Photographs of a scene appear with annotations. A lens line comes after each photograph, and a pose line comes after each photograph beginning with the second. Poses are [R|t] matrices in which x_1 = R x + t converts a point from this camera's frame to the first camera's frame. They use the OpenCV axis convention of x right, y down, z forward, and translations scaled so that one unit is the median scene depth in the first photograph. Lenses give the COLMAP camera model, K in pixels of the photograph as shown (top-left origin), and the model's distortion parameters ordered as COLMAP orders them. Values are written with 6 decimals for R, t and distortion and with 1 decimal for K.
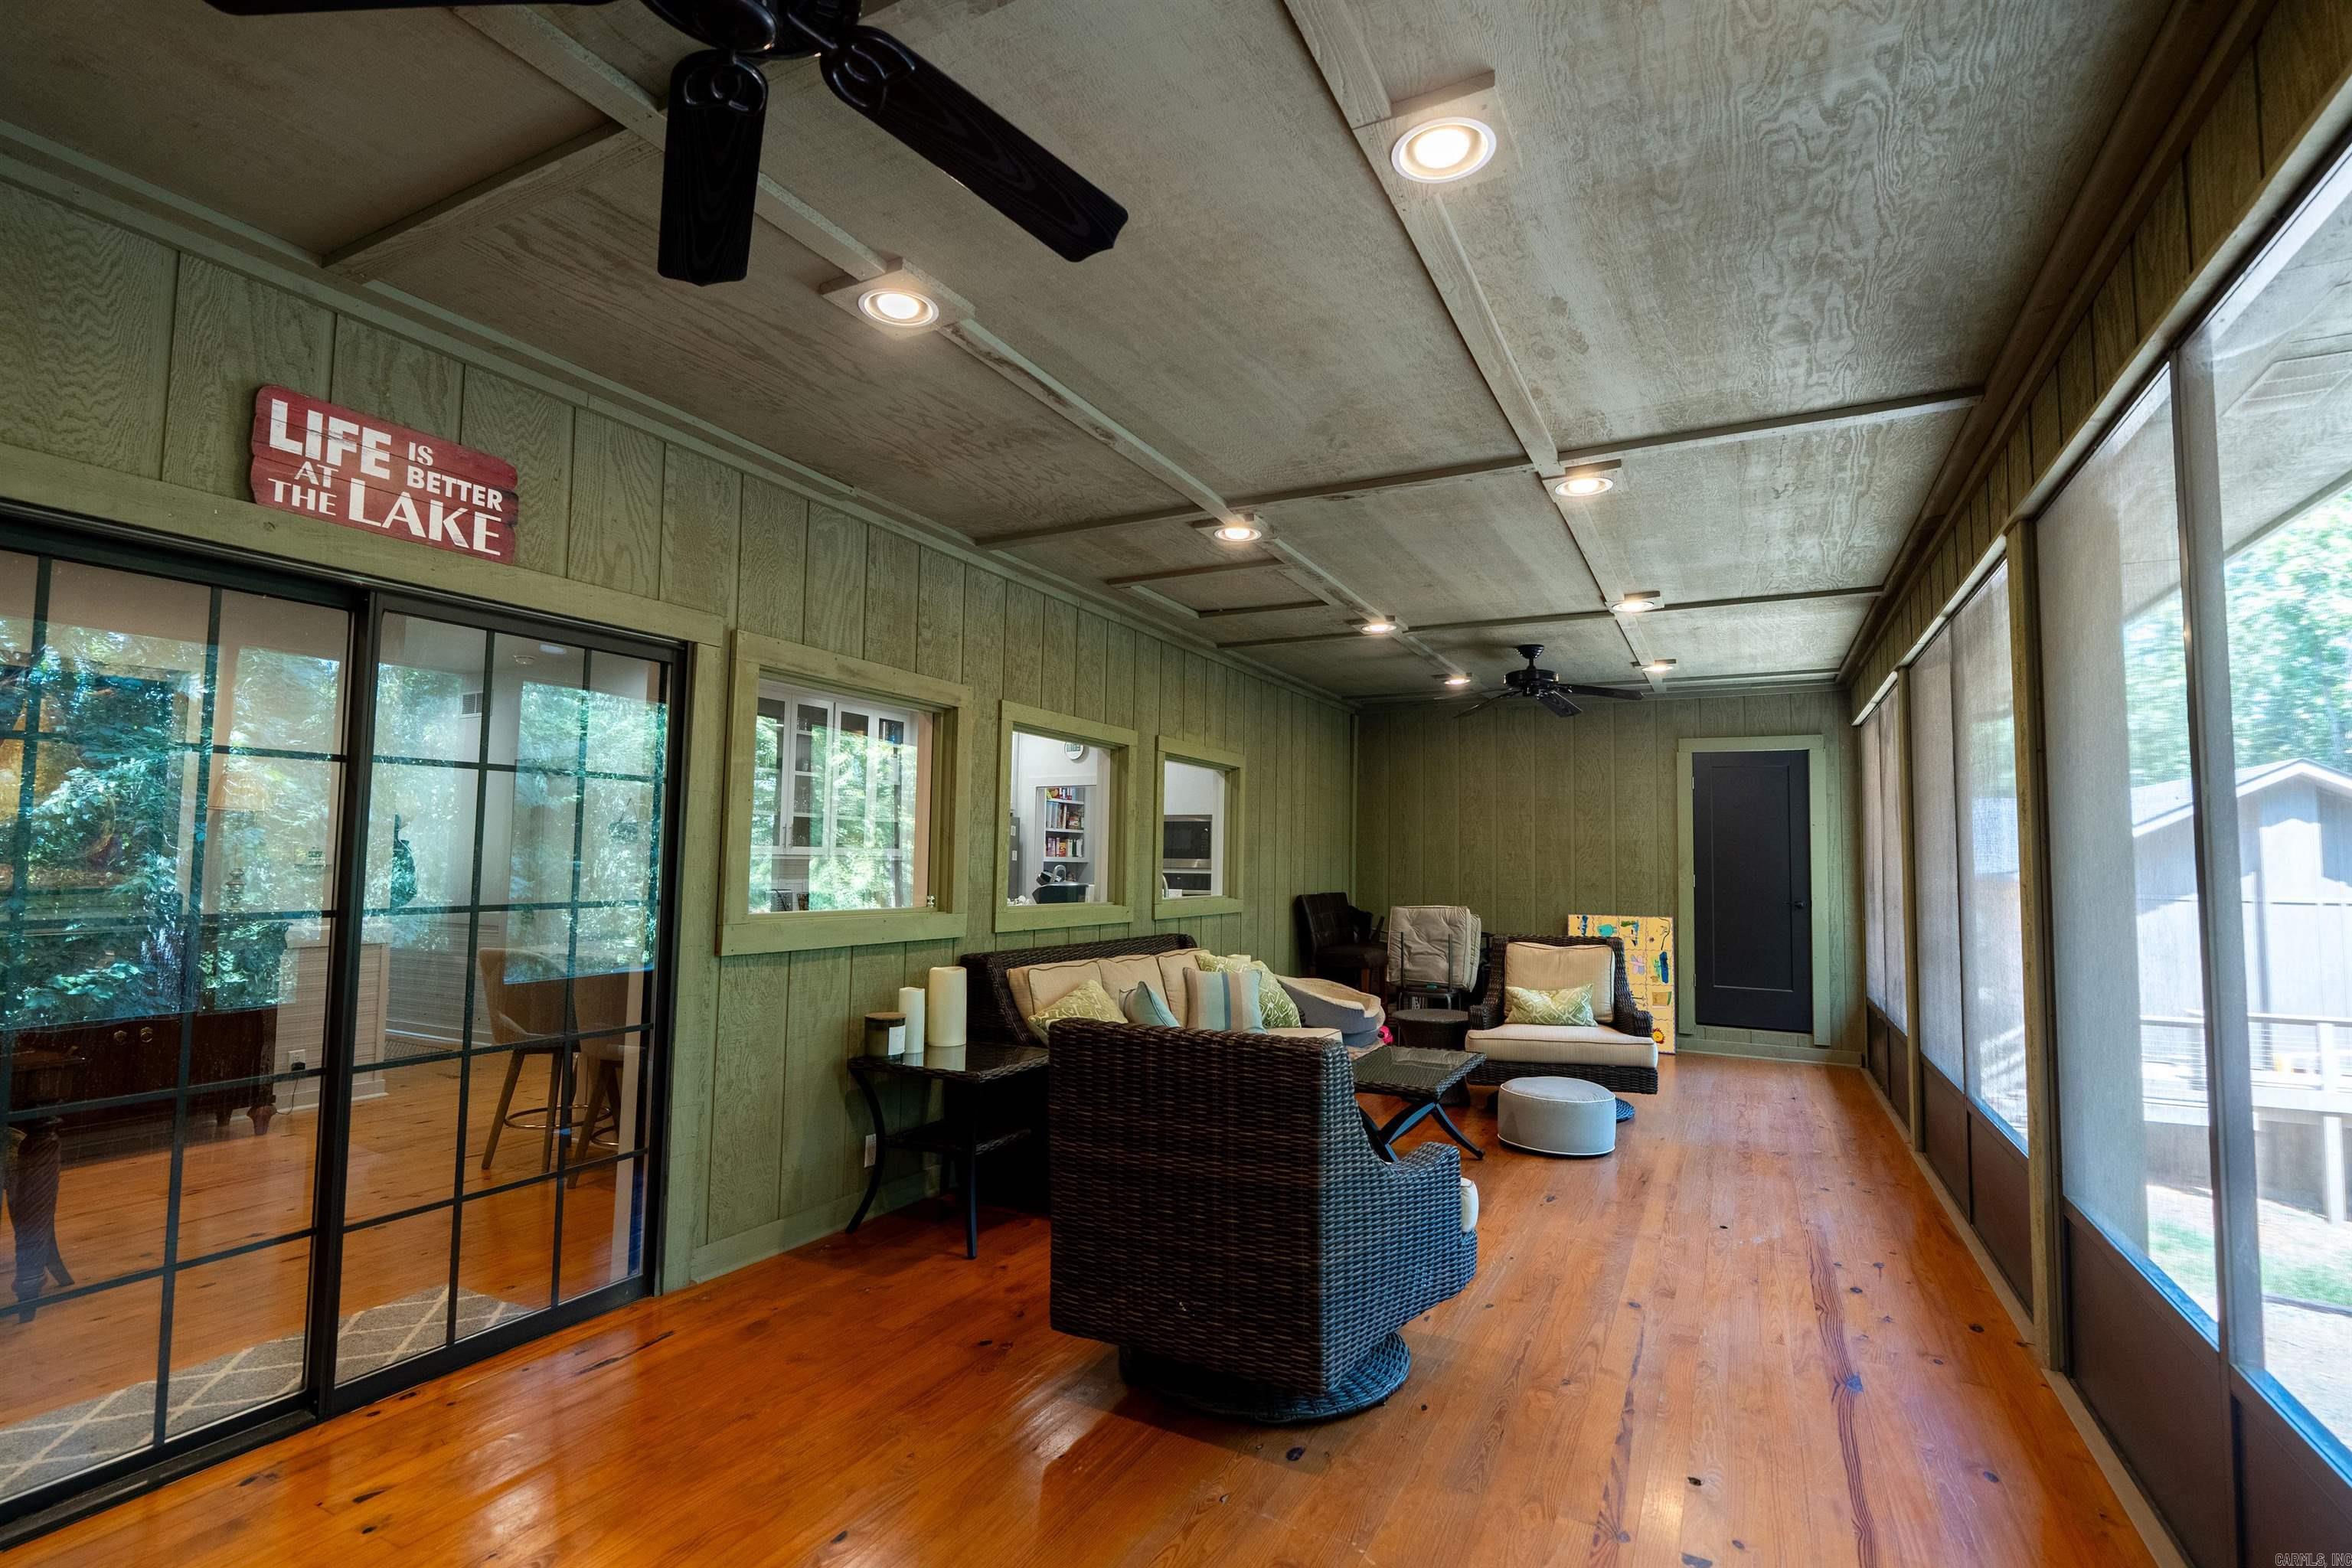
lens RADIAL K [[1094.3, 0, 1168.2], [0, 1094.3, 785.1], [0, 0, 1]] dist [-0.002376, -0.000316]
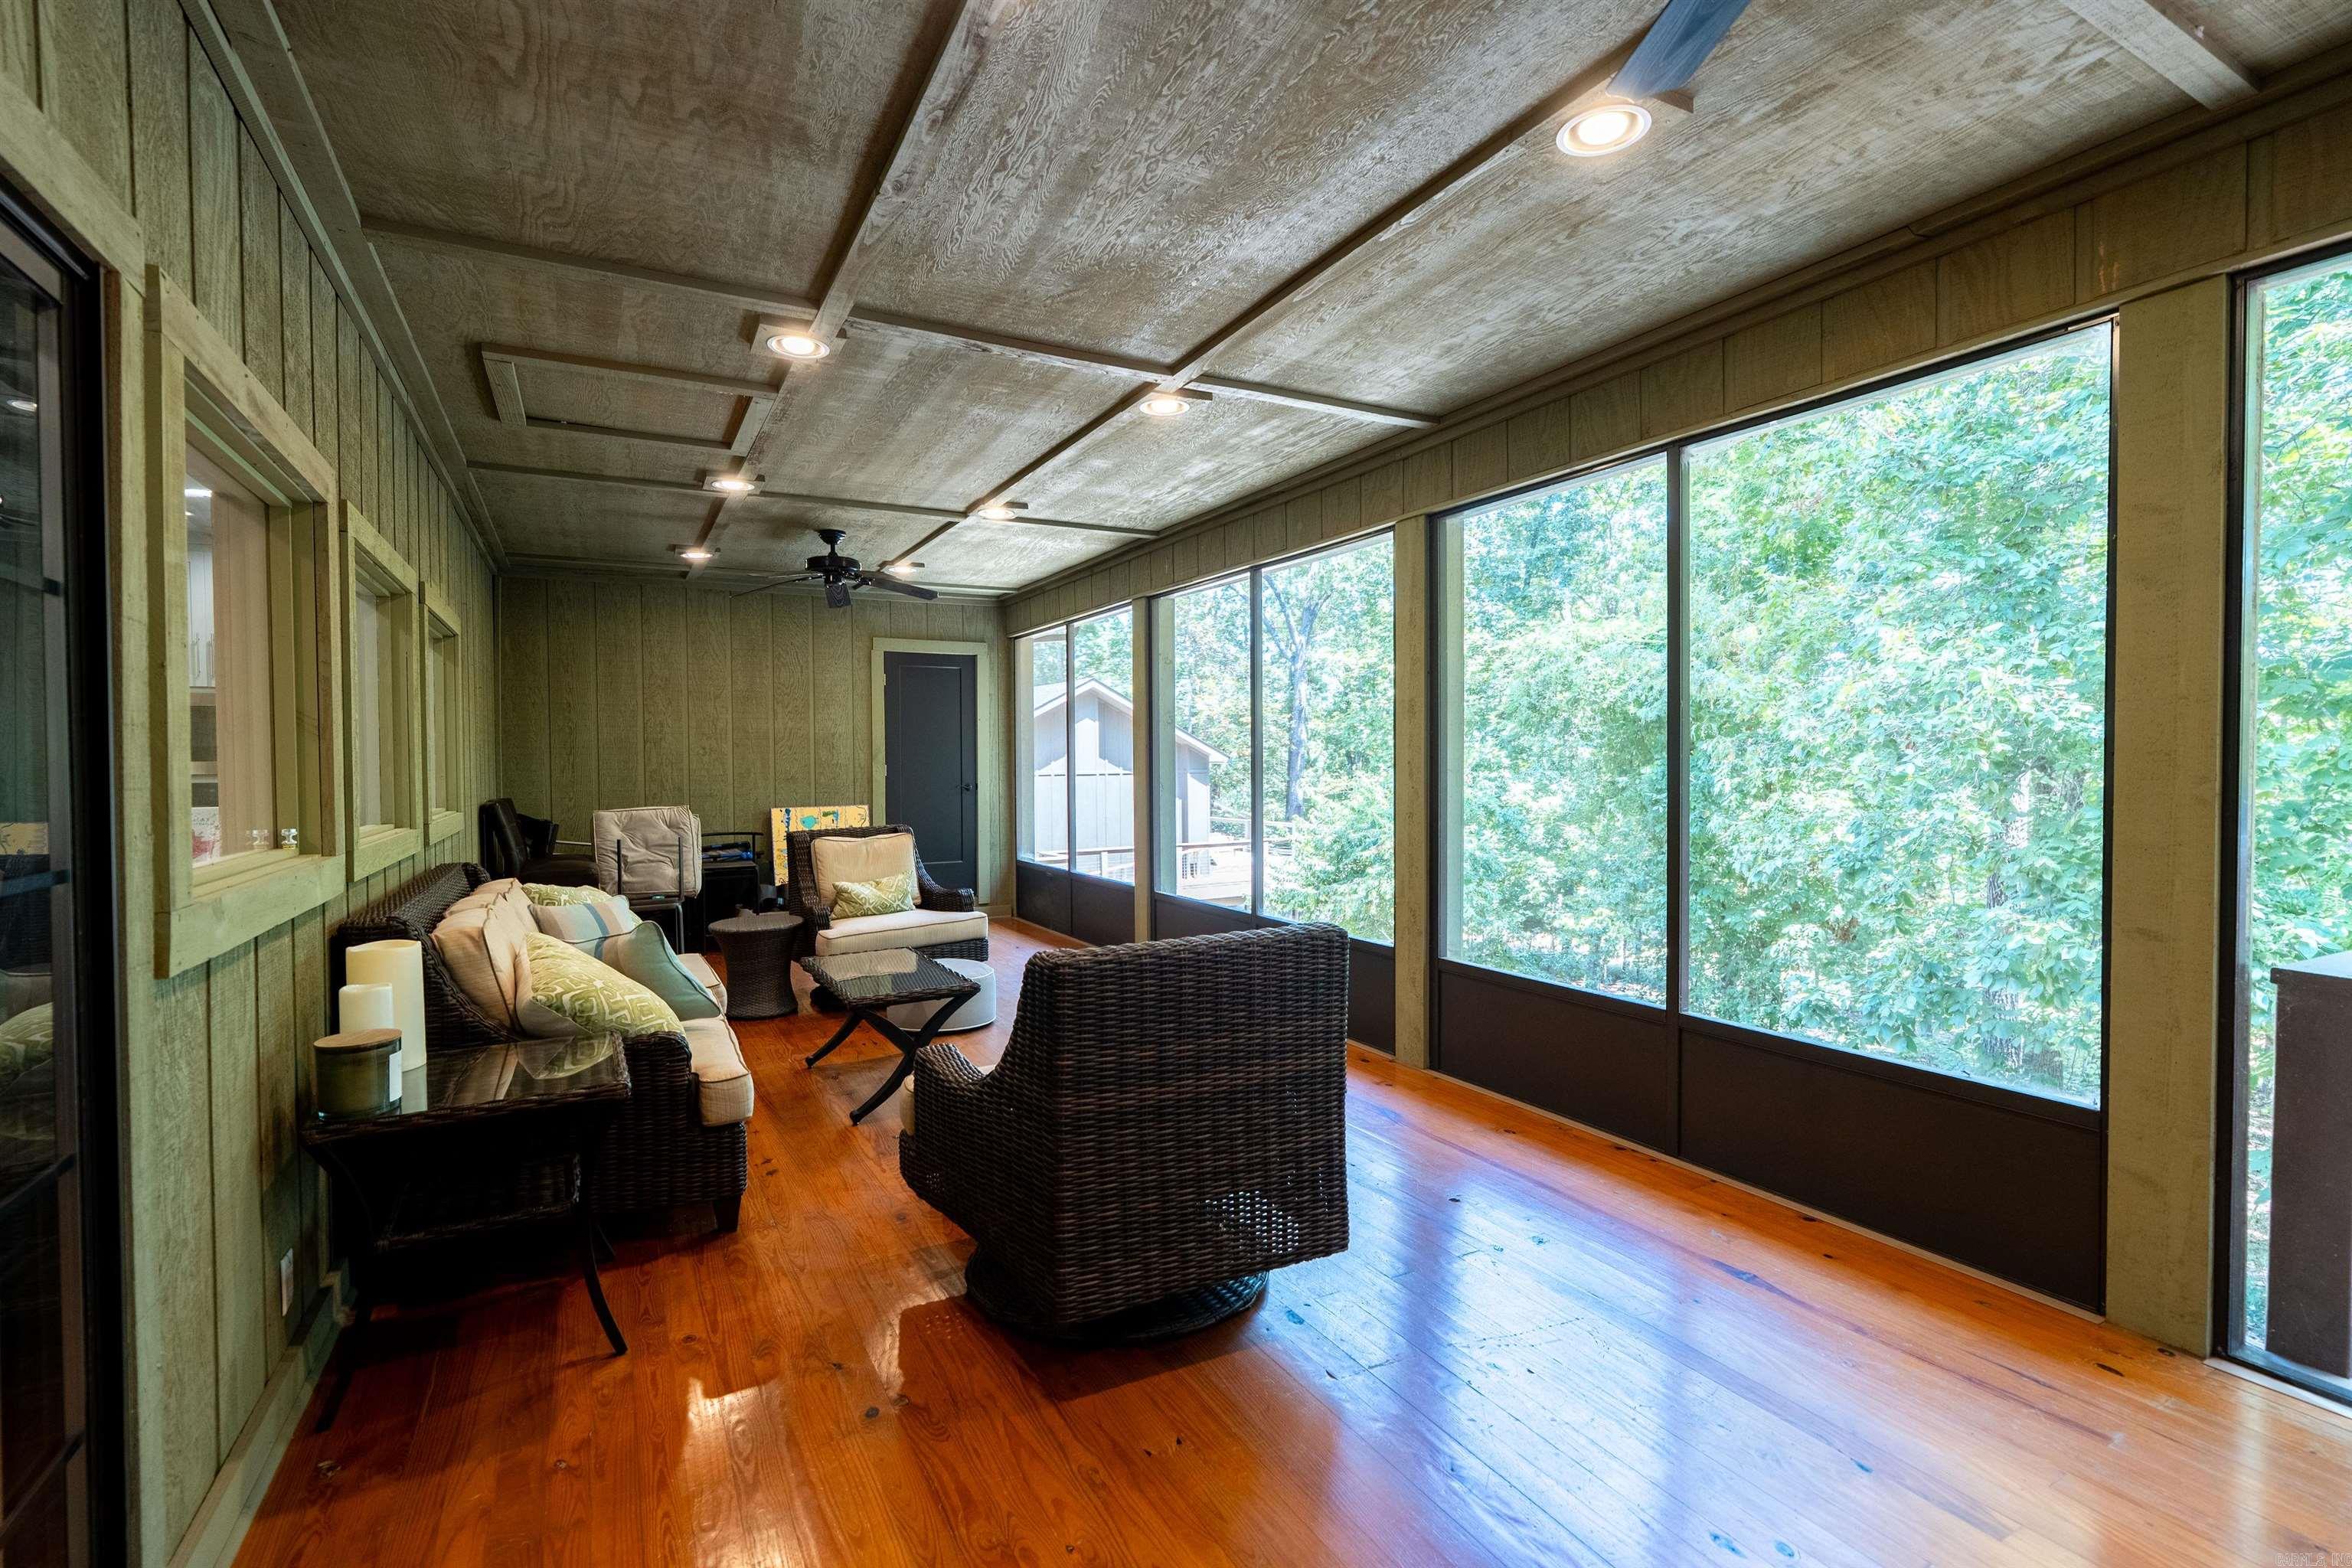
lens RADIAL K [[1071.5, 0, 1180.7], [0, 1071.5, 783.1], [0, 0, 1]] dist [-0.012241, 0.006075]
pose [[0.555700, -0.038497, 0.830491, -0.363213], [-0.041444, 0.996403, 0.073920, 0.014692], [-0.830349, -0.075496, 0.552106, 0.265085]]
